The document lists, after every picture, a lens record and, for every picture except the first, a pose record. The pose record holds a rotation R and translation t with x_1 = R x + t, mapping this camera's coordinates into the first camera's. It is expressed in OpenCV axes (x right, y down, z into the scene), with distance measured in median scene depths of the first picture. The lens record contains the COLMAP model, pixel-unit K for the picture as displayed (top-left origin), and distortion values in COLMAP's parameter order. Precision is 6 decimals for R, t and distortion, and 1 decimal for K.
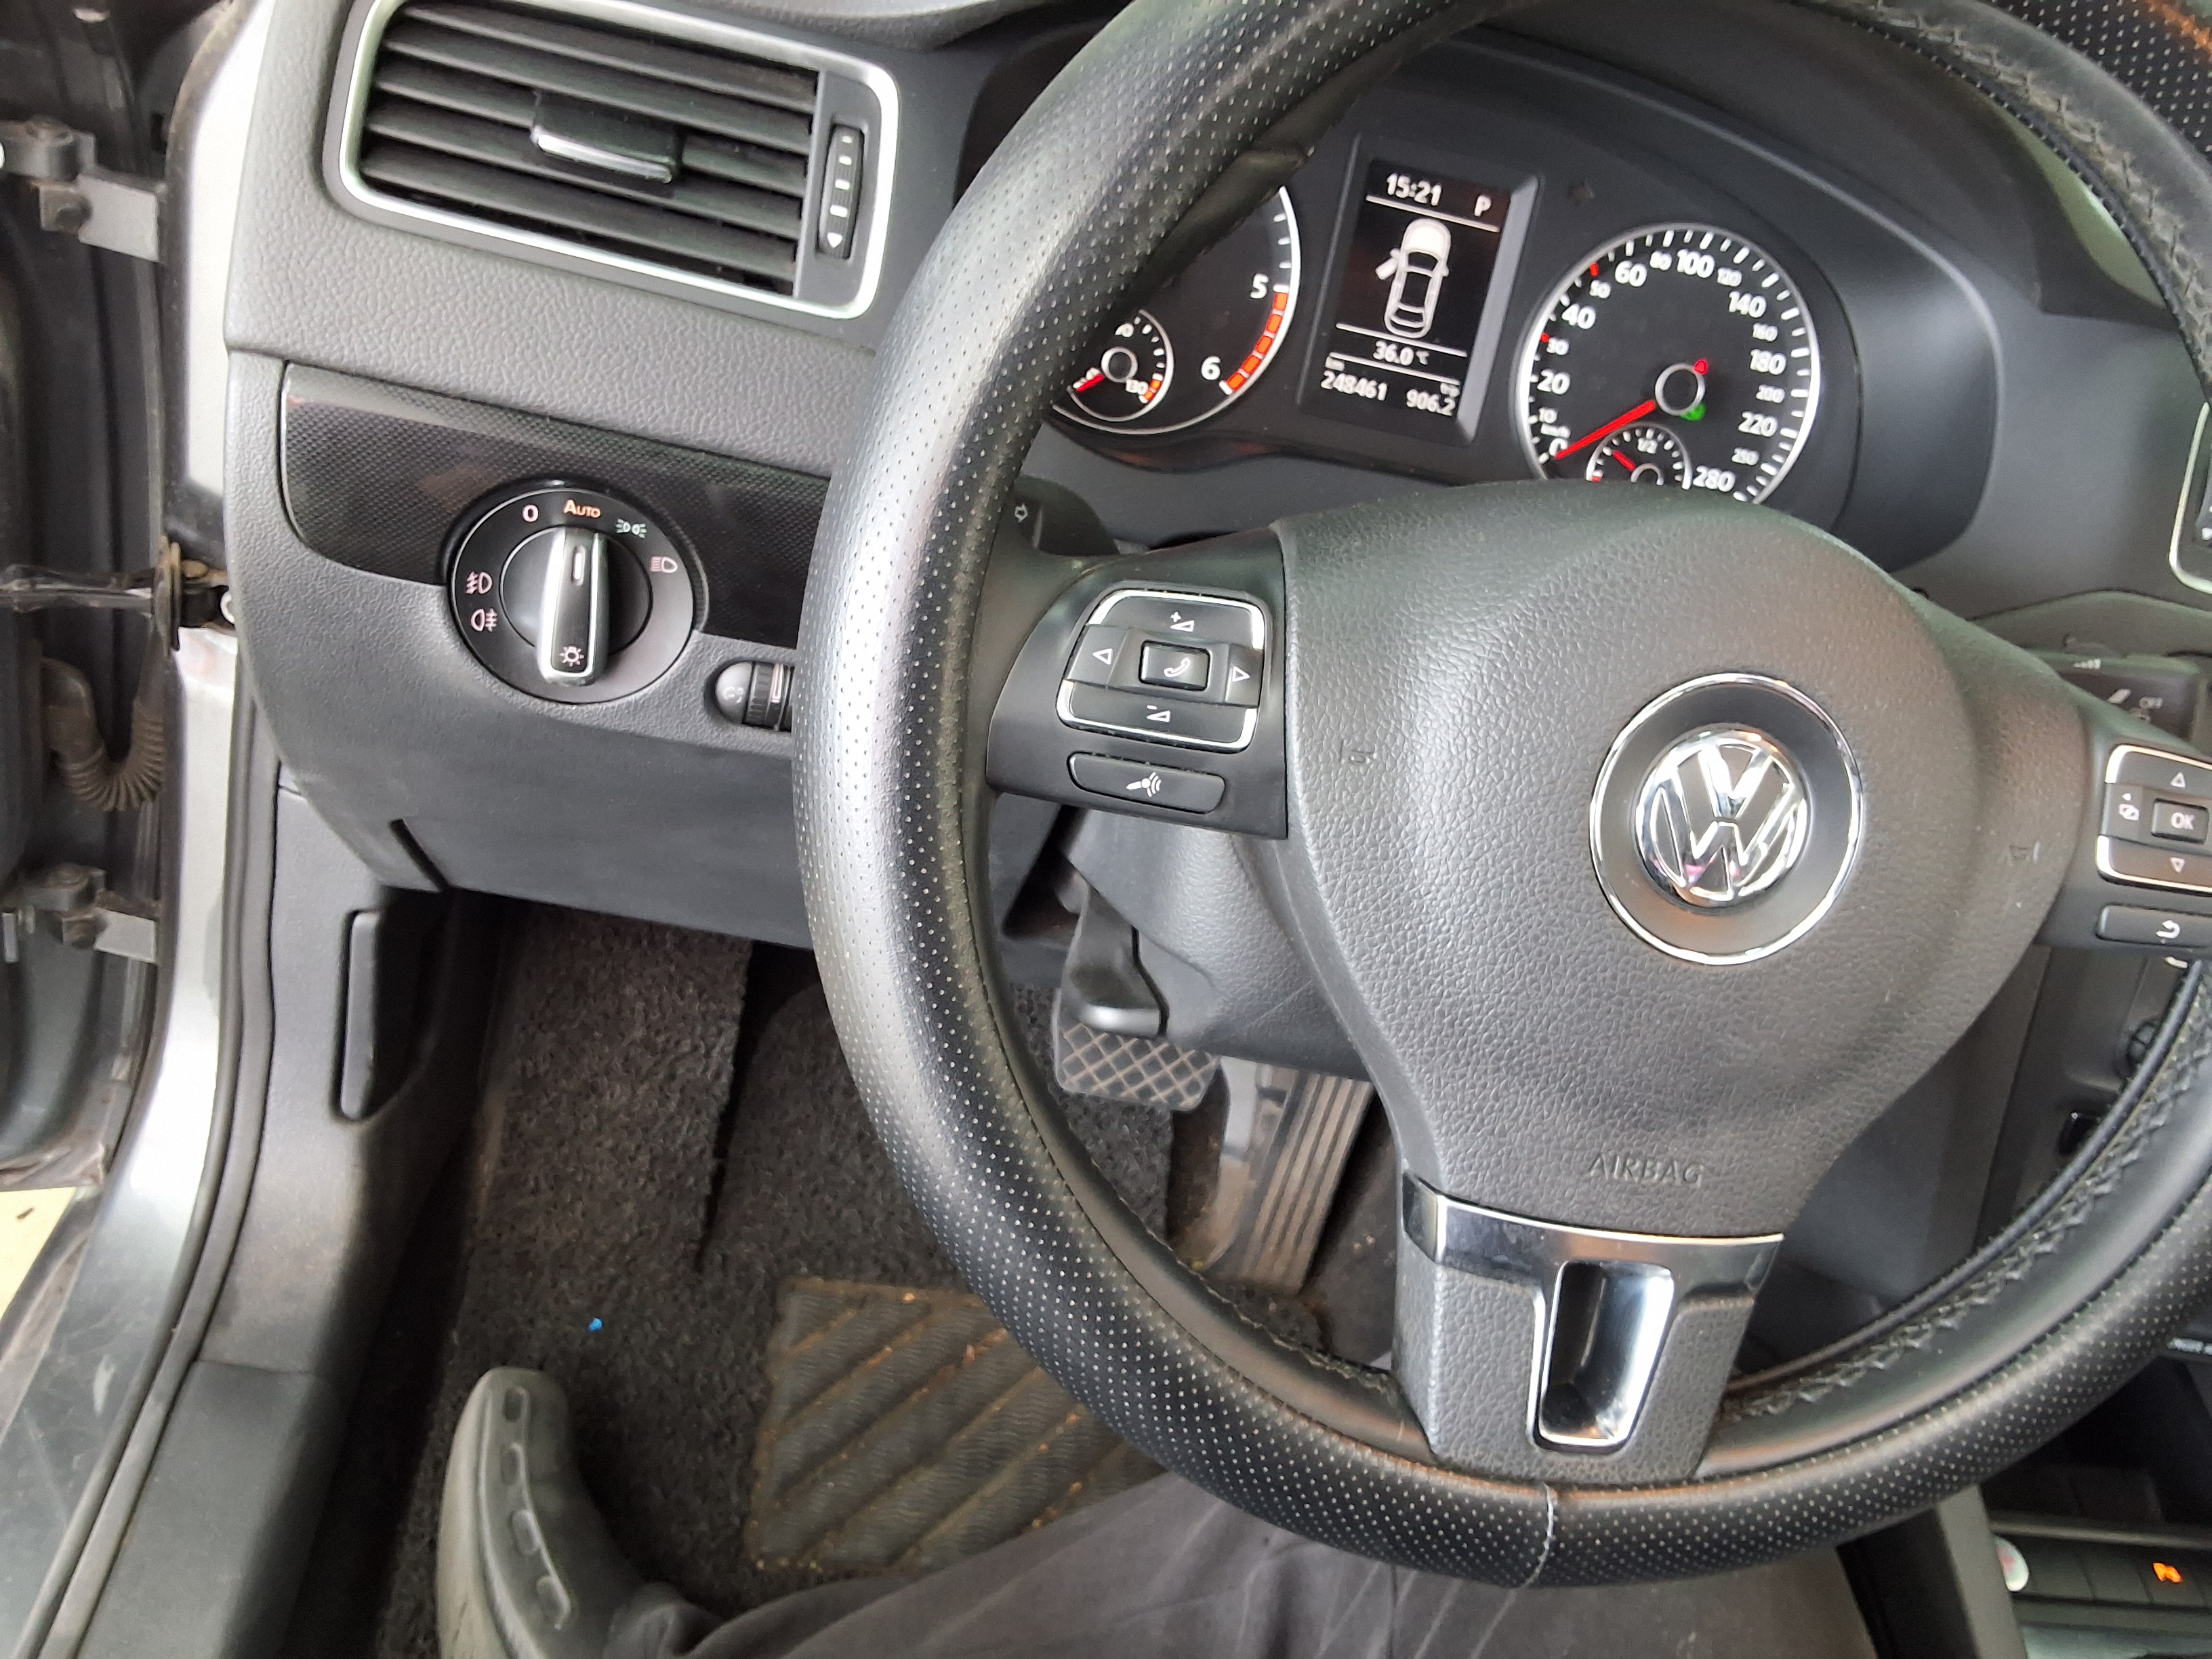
lens RADIAL K [[1786.9, 0, 1102.8], [0, 1786.9, 874.4], [0, 0, 1]] dist [0.164770, -0.299139]
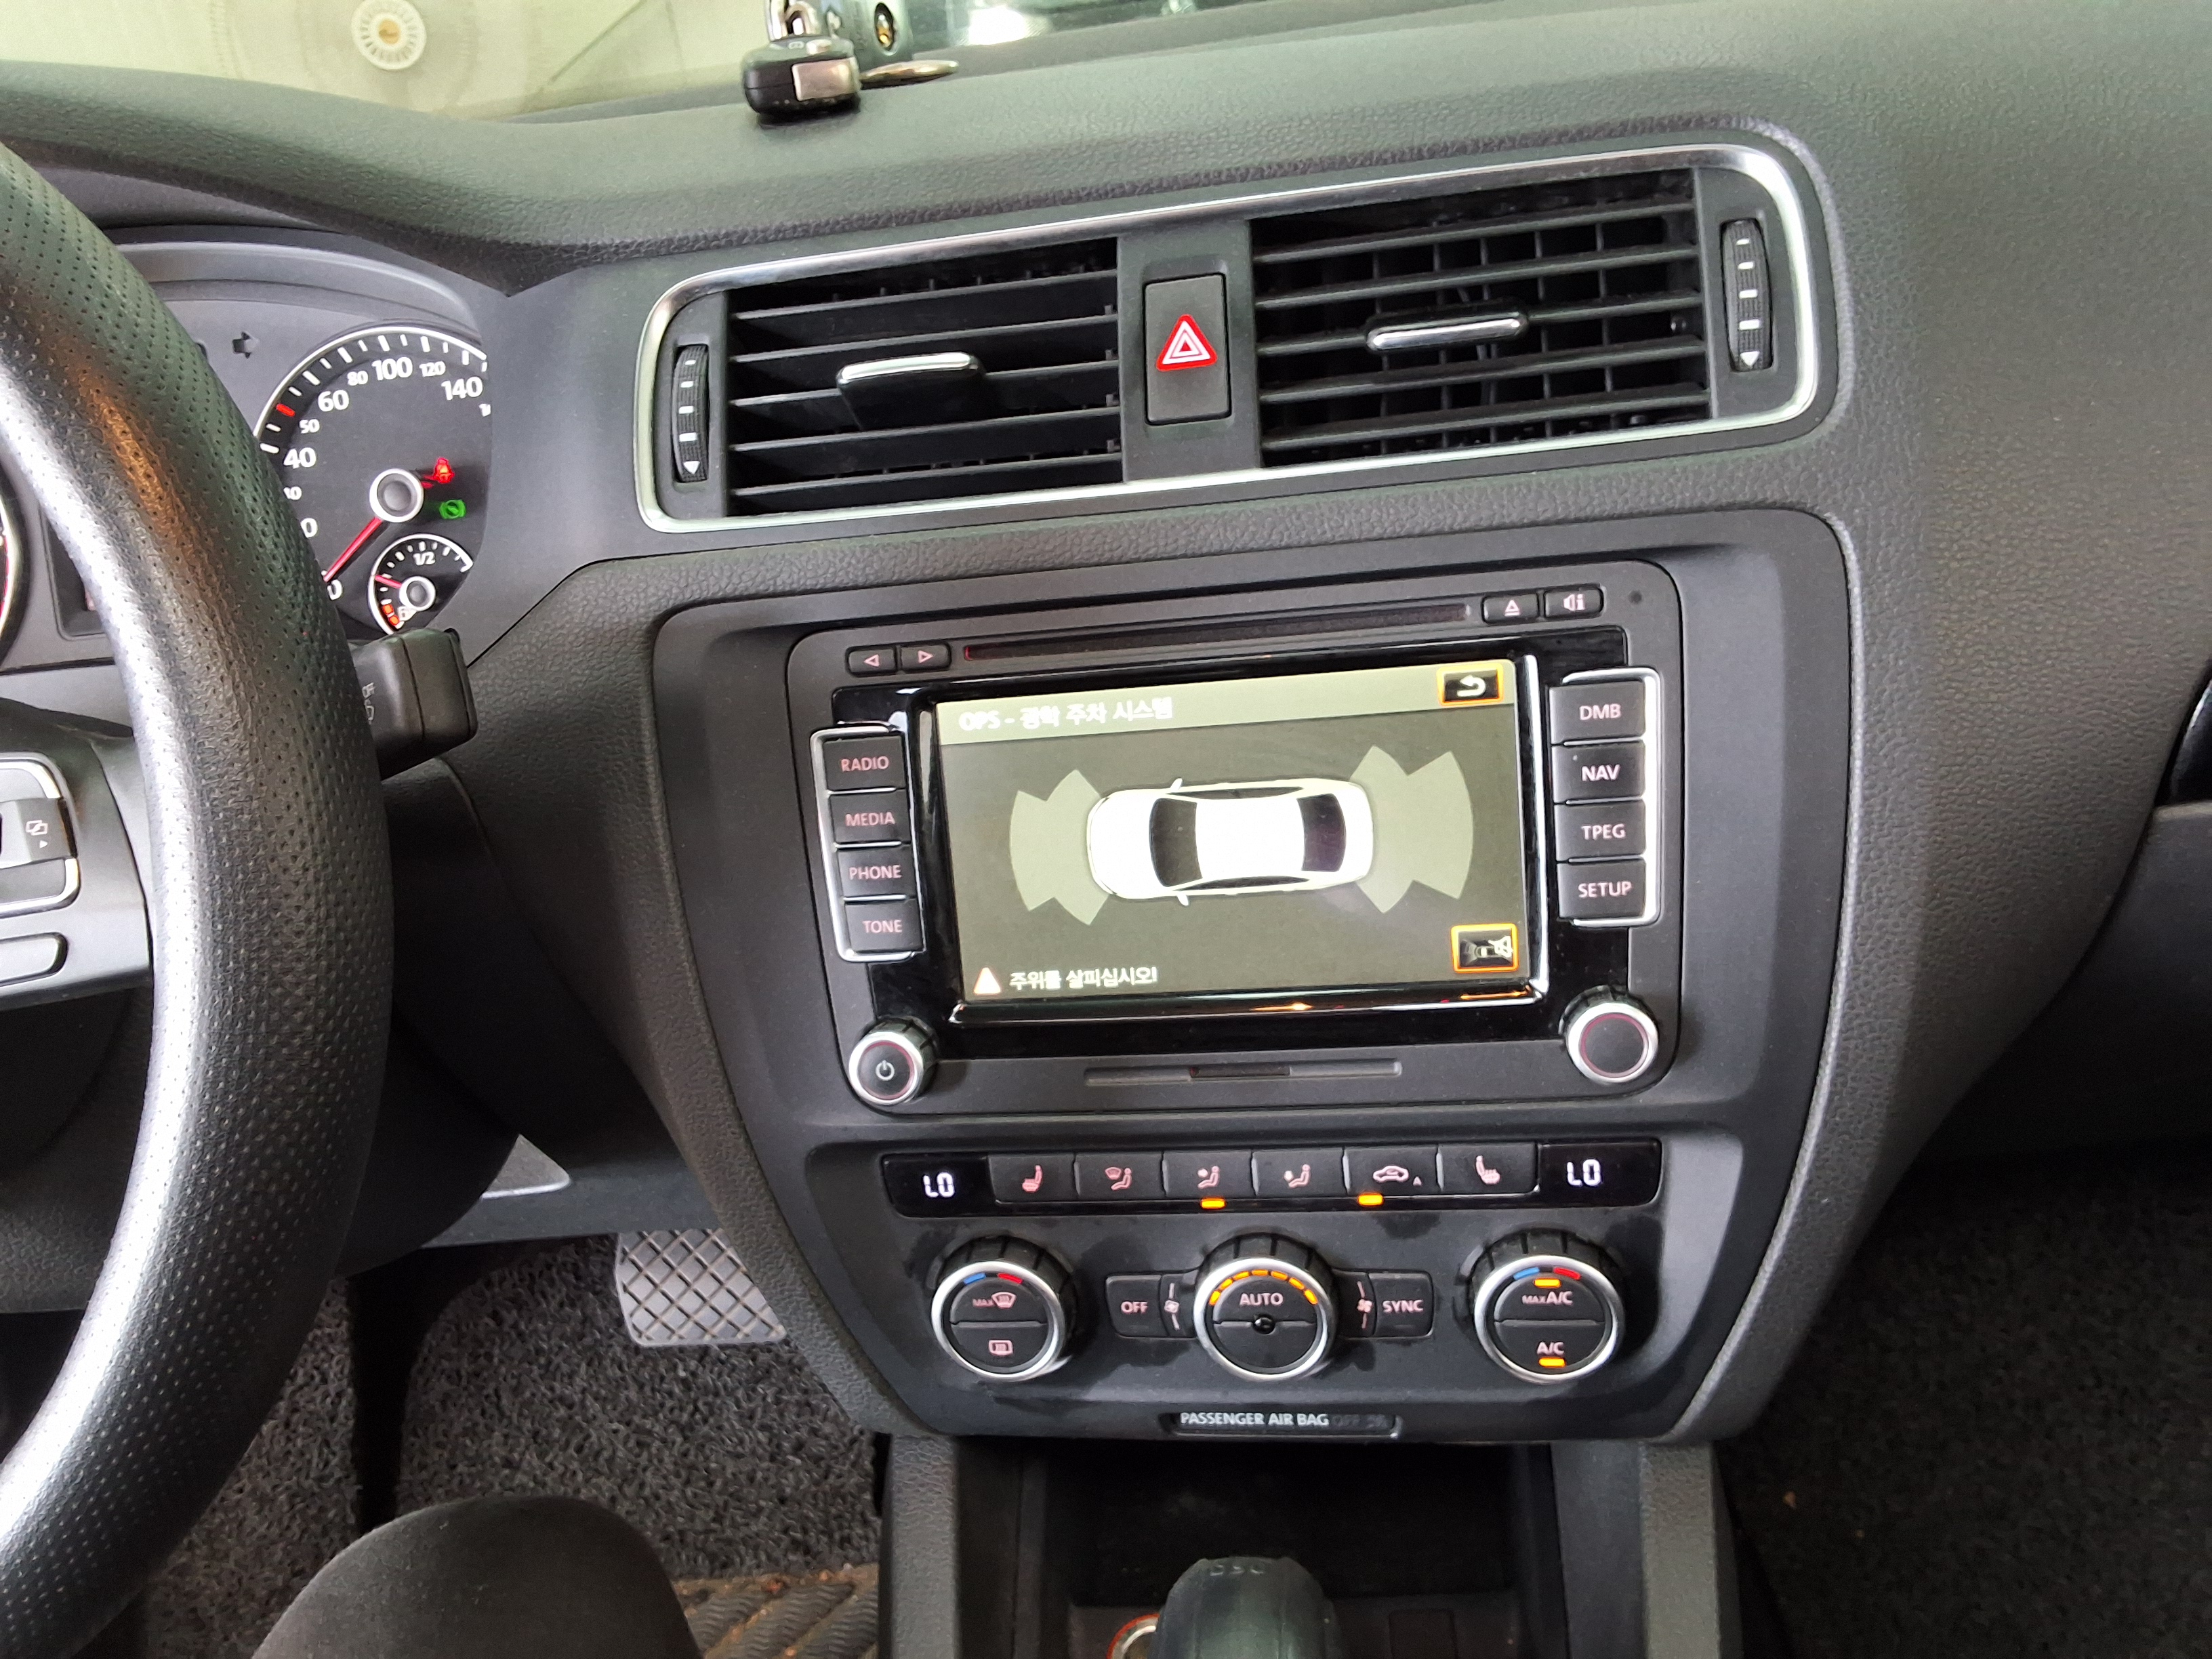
lens RADIAL K [[1786.9, 0, 1102.8], [0, 1786.9, 874.4], [0, 0, 1]] dist [0.164770, -0.299139]
pose [[0.921485, -0.267847, -0.281288, 0.856694], [0.225648, 0.958617, -0.173600, 0.164541], [0.316146, 0.096498, 0.943790, 0.245582]]
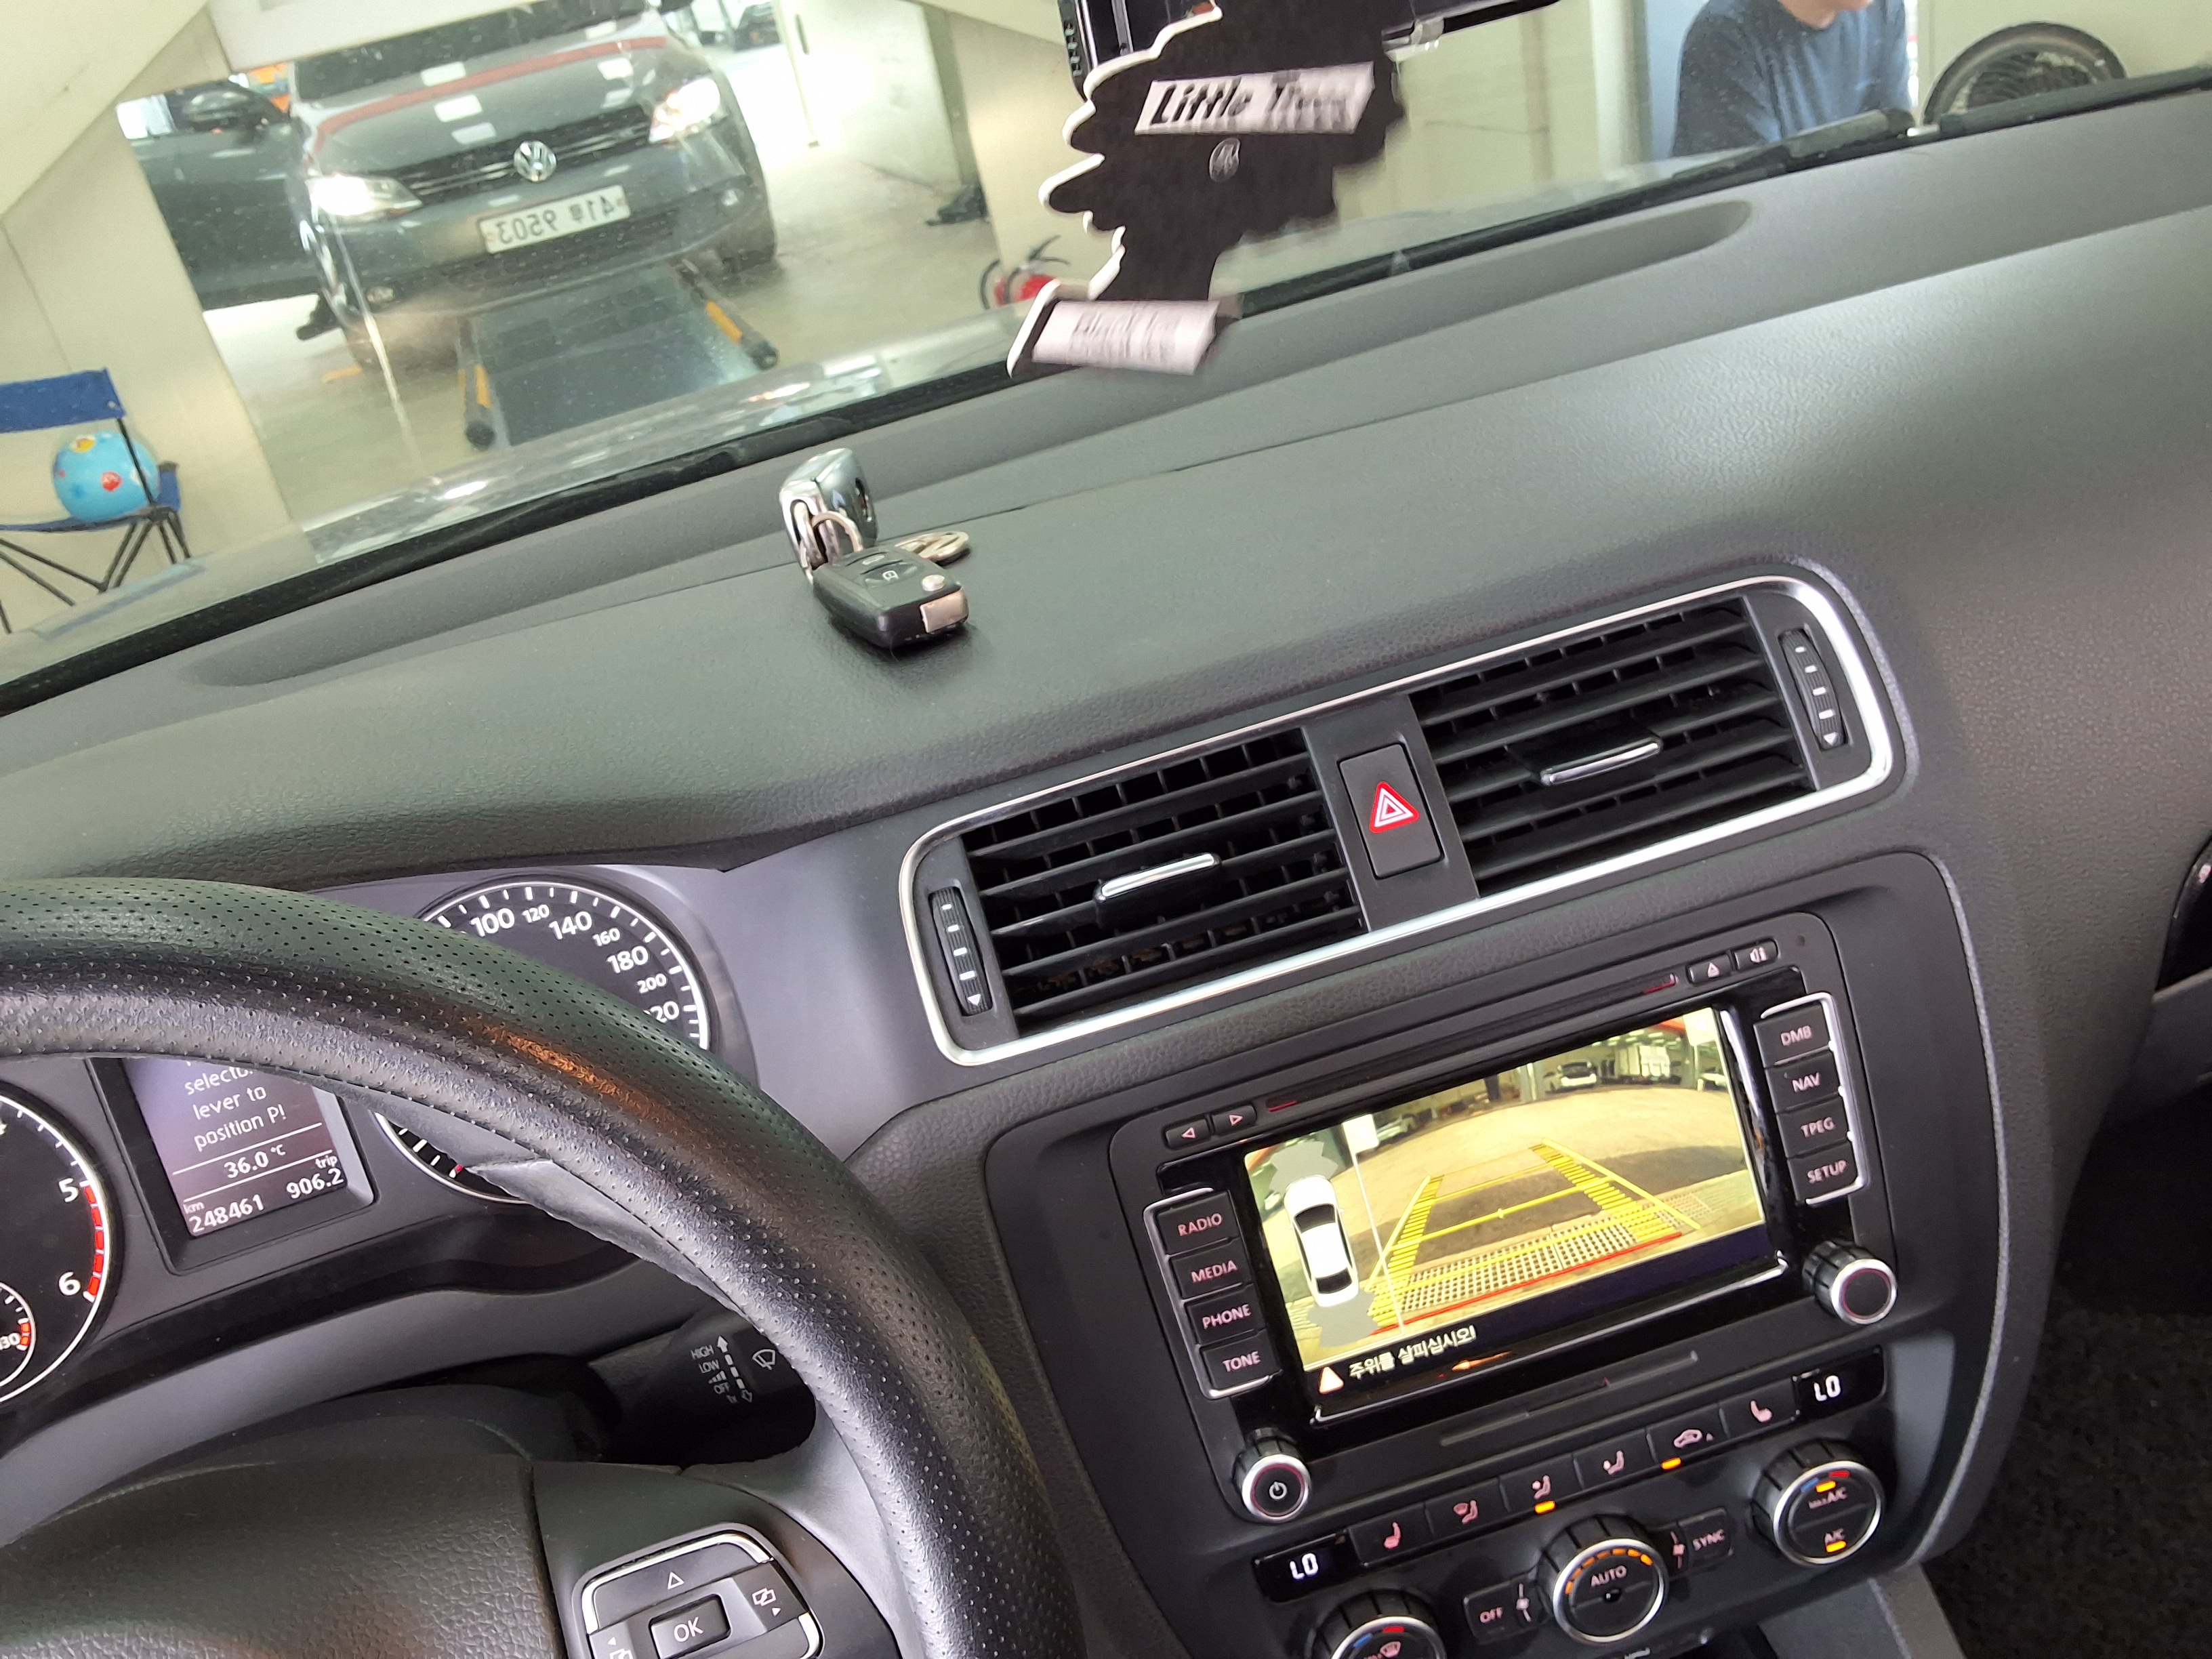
lens RADIAL K [[1786.9, 0, 1102.8], [0, 1786.9, 874.4], [0, 0, 1]] dist [0.164770, -0.299139]
pose [[0.870676, -0.491602, -0.015828, 0.625840], [0.487530, 0.866830, -0.104502, -0.101441], [0.065093, 0.083270, 0.994399, 0.076081]]
